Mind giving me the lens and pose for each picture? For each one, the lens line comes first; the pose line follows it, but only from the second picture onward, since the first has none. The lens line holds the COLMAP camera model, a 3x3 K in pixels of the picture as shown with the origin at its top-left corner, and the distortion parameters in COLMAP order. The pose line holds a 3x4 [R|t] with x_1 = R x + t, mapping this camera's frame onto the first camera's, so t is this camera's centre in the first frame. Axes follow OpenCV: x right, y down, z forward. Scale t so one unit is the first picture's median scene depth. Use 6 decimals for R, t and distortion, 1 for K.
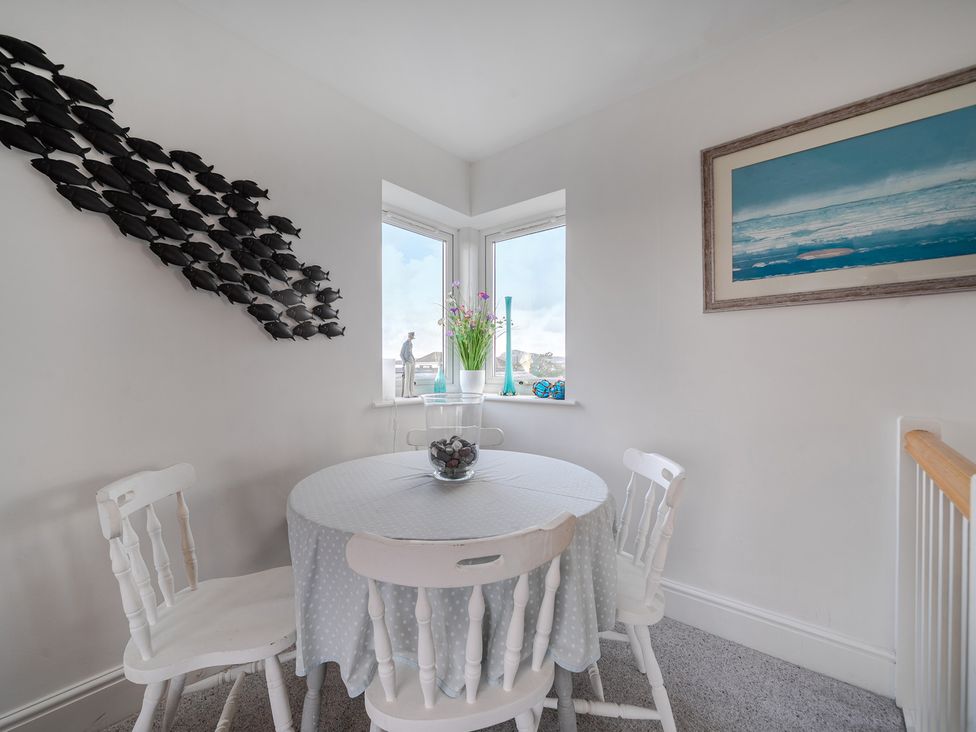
lens RADIAL K [[404.7, 0, 481.8], [0, 404.7, 370.6], [0, 0, 1]] dist [0.002426, -0.001576]
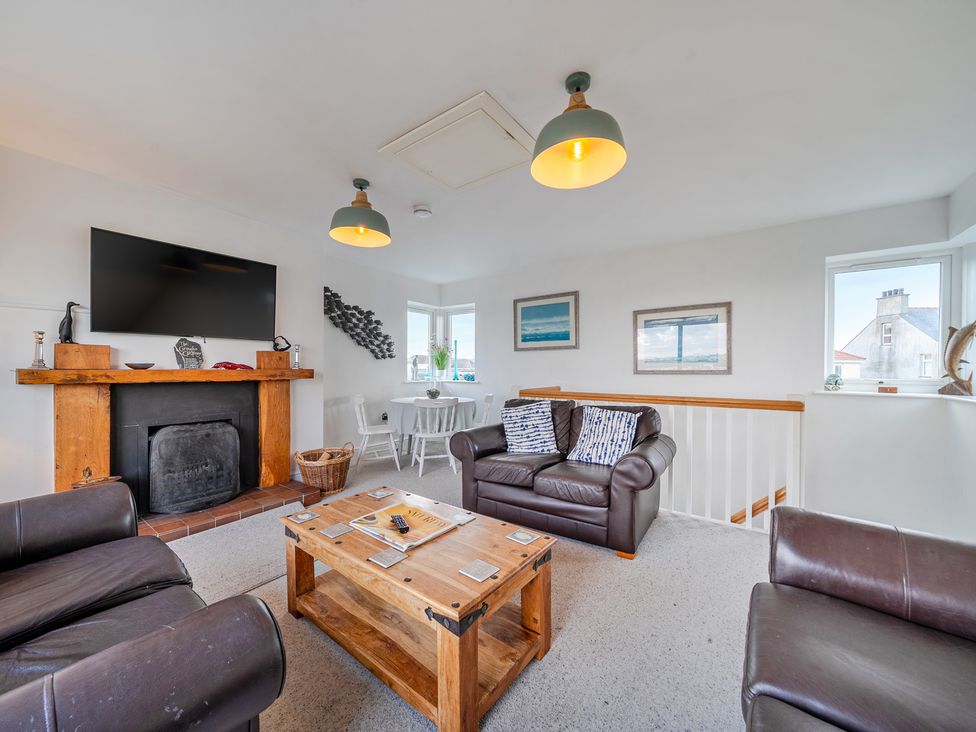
lens RADIAL K [[380.3, 0, 488.9], [0, 380.3, 371.8], [0, 0, 1]] dist [-0.003677, -0.000103]
pose [[0.996675, 0.003152, 0.081413, 0.124890], [-0.002986, 0.999993, -0.002166, 0.021435], [-0.081420, 0.001916, 0.996678, -2.085095]]
